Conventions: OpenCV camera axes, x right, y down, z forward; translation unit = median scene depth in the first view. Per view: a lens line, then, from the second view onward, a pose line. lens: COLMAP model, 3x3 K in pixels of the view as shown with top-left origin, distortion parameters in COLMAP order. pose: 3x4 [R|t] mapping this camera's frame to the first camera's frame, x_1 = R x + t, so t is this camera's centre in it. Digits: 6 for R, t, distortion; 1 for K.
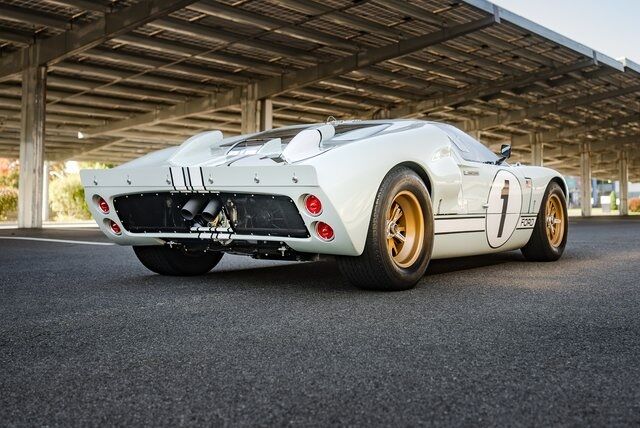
lens RADIAL K [[797.0, 0, 304.3], [0, 797.0, 196.7], [0, 0, 1]] dist [-0.005897, 0.000000]
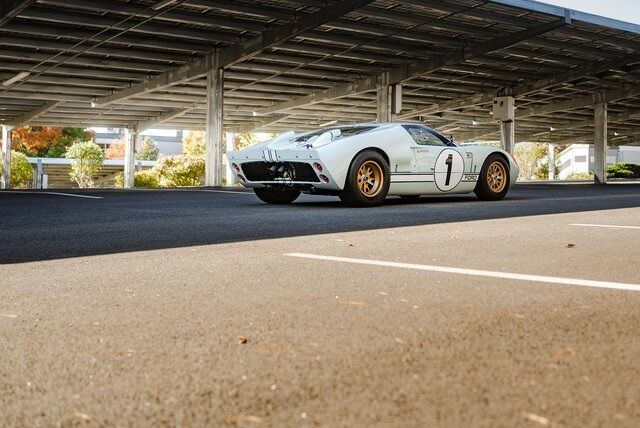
lens RADIAL K [[820.8, 0, 317.5], [0, 820.8, 214.6], [0, 0, 1]] dist [-0.012000, 0.000000]
pose [[0.976693, 0.010212, -0.214398, 0.130818], [0.002998, 0.998121, 0.061202, 0.000431], [0.214620, -0.060418, 0.974827, -0.333999]]
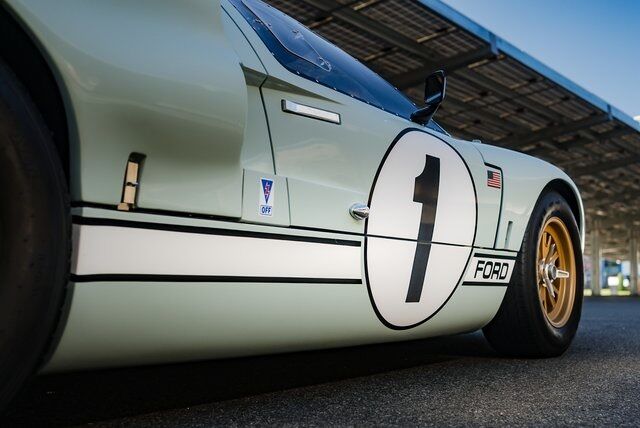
lens RADIAL K [[733.0, 0, 333.6], [0, 733.0, 261.4], [0, 0, 1]] dist [0.000411, 0.000000]
pose [[0.999913, 0.013193, -0.000422, 0.074572], [-0.013199, 0.999686, -0.021296, 0.014230], [0.000141, 0.021300, 0.999773, 0.230984]]
